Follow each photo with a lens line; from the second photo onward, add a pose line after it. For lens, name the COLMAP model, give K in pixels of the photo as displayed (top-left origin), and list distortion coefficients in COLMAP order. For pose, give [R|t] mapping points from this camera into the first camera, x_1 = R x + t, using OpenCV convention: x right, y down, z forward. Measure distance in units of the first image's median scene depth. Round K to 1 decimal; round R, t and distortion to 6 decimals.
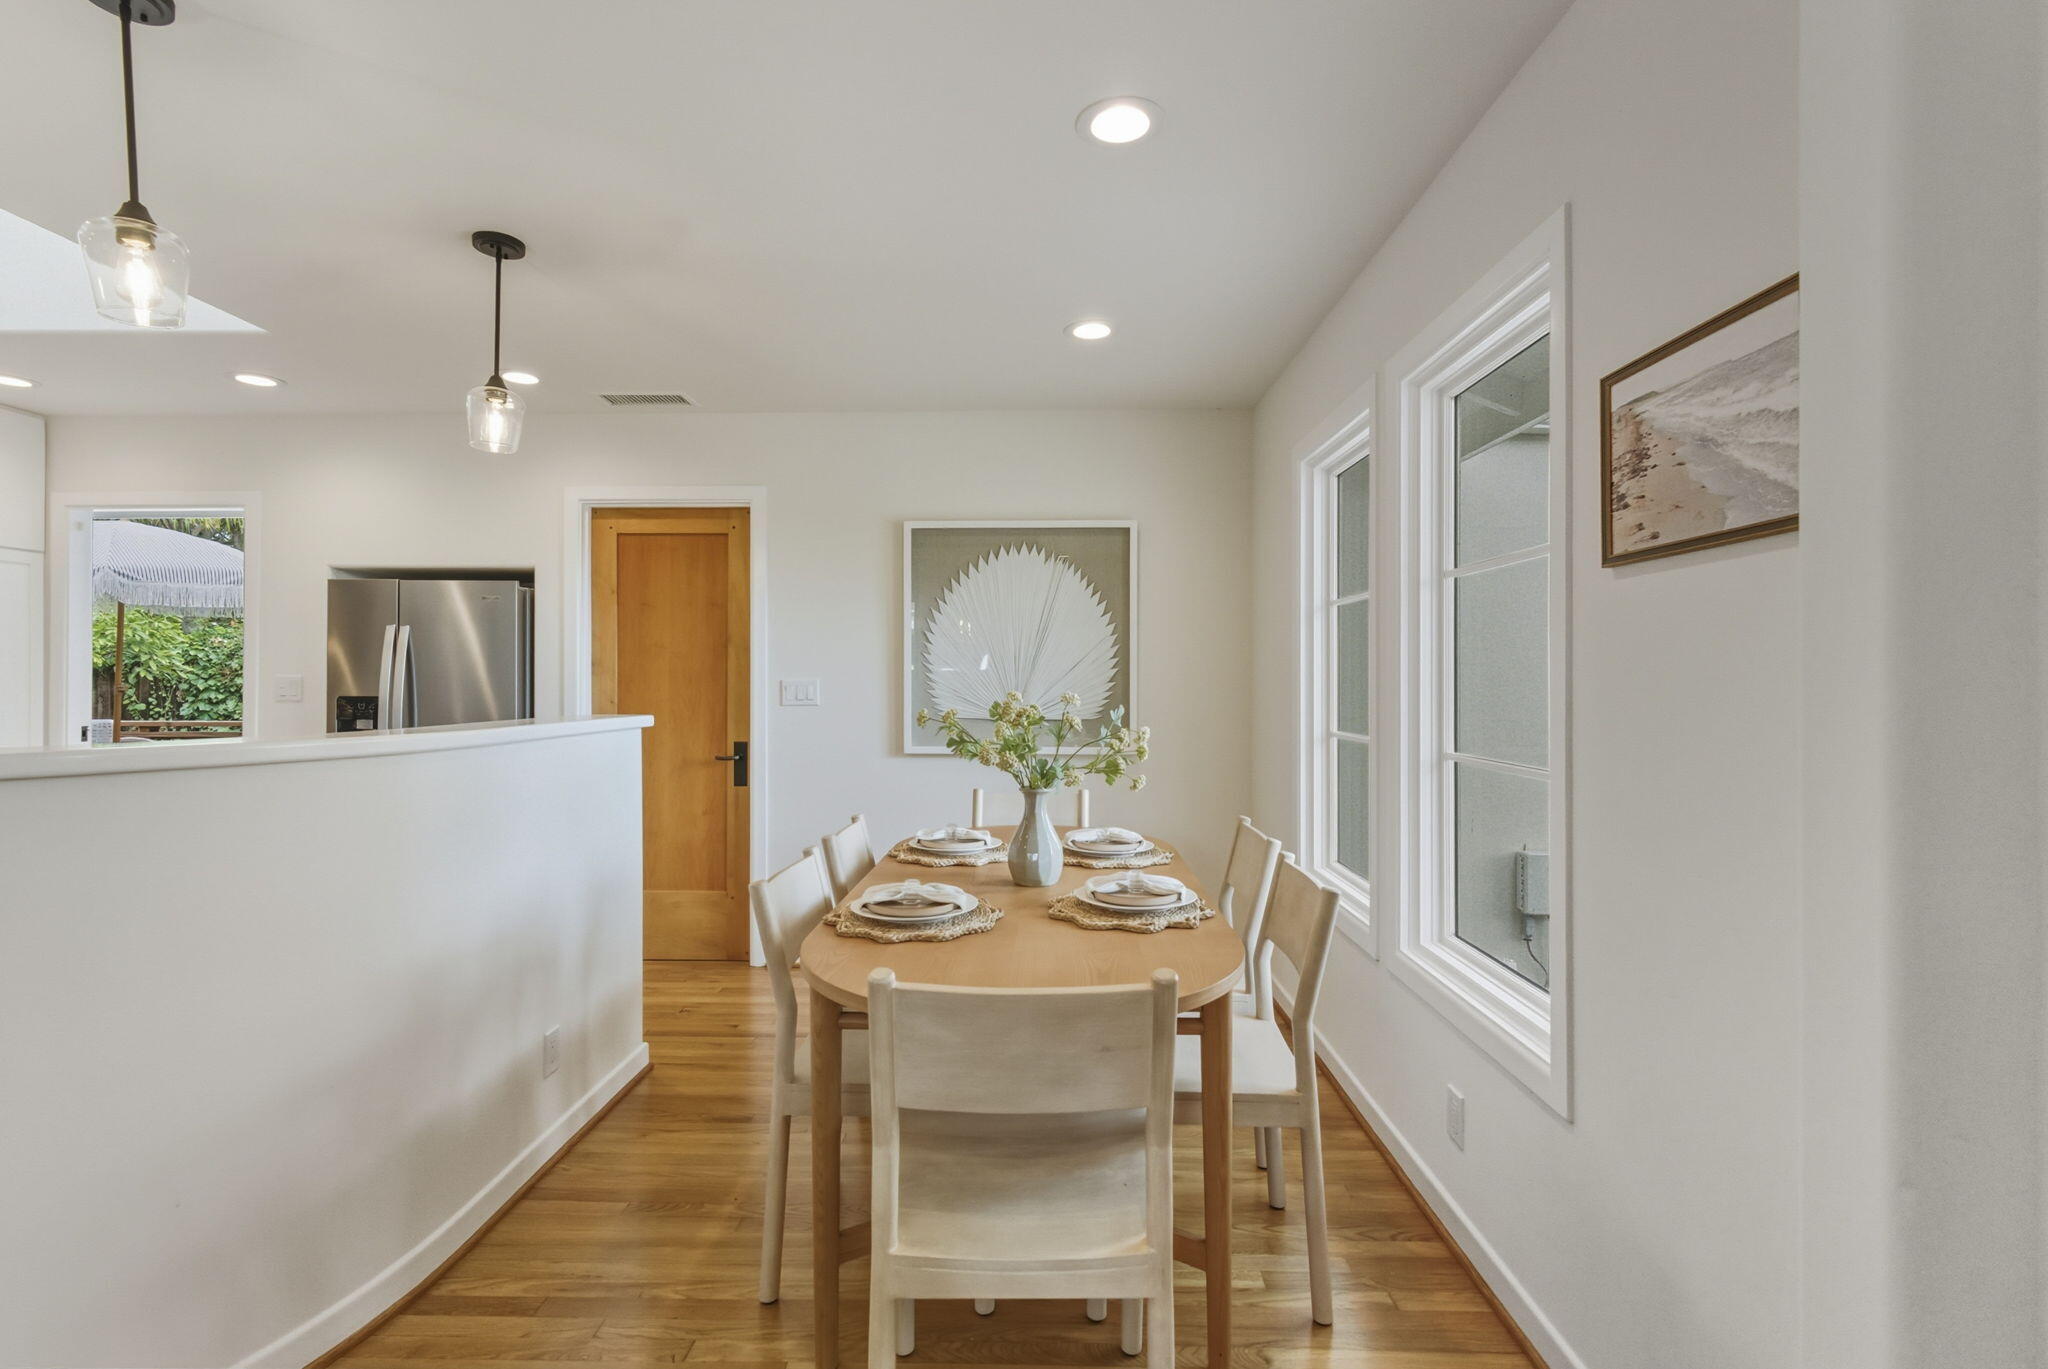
lens RADIAL K [[938.3, 0, 1023.2], [0, 938.3, 682.2], [0, 0, 1]] dist [0.008912, -0.000111]
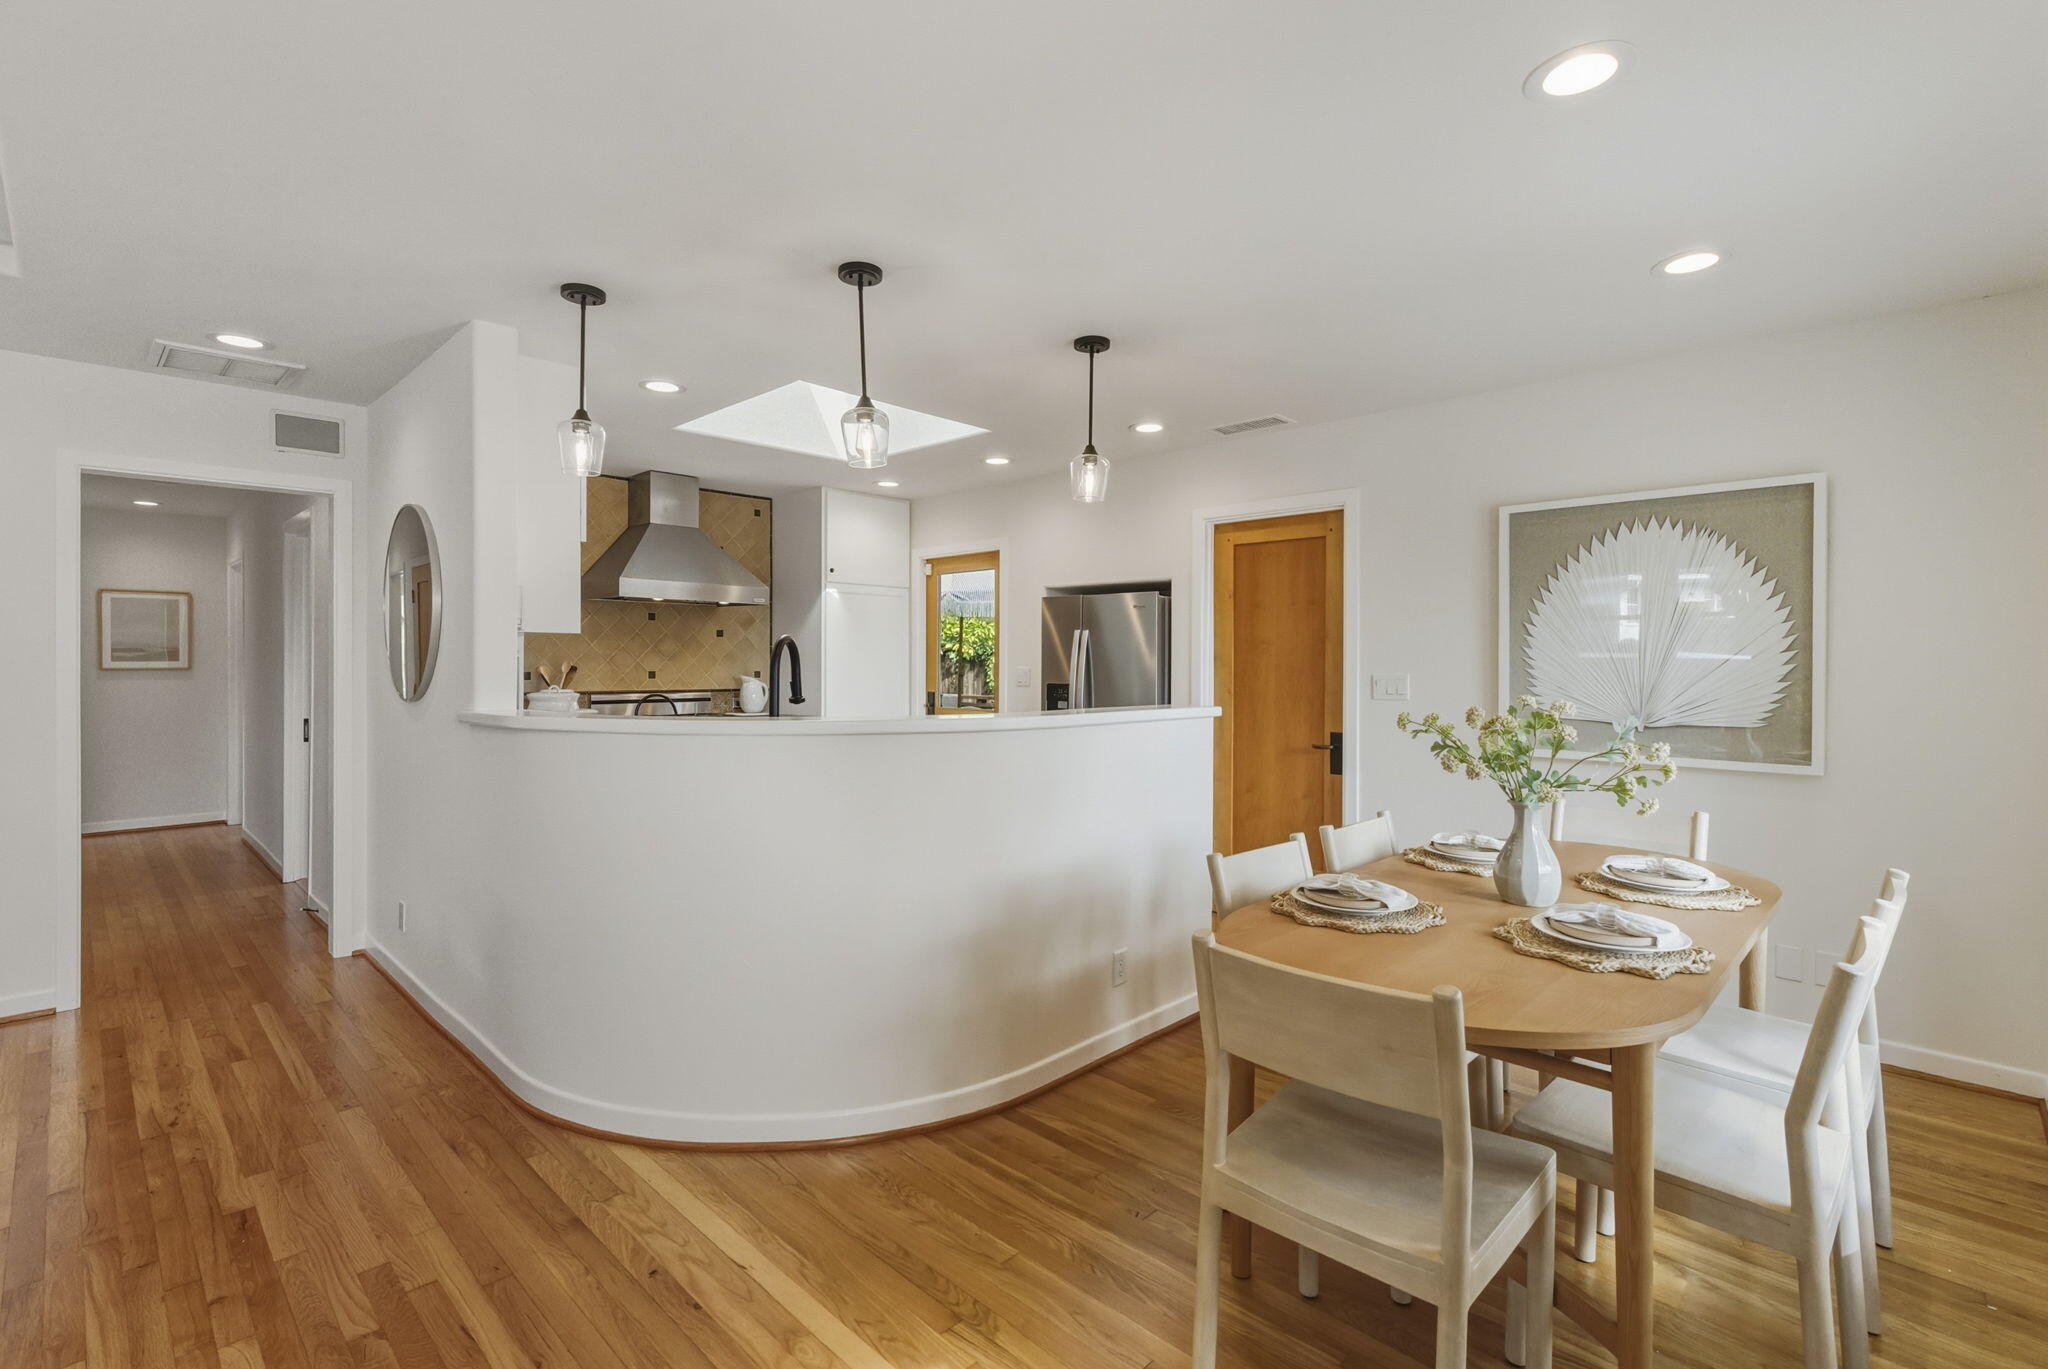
lens RADIAL K [[938.3, 0, 1024.5], [0, 938.3, 677.4], [0, 0, 1]] dist [0.008912, -0.000111]
pose [[0.735691, 0.013022, -0.677193, 0.169687], [-0.004873, 0.999891, 0.013933, -0.012556], [0.677300, -0.006951, 0.735674, -0.015696]]
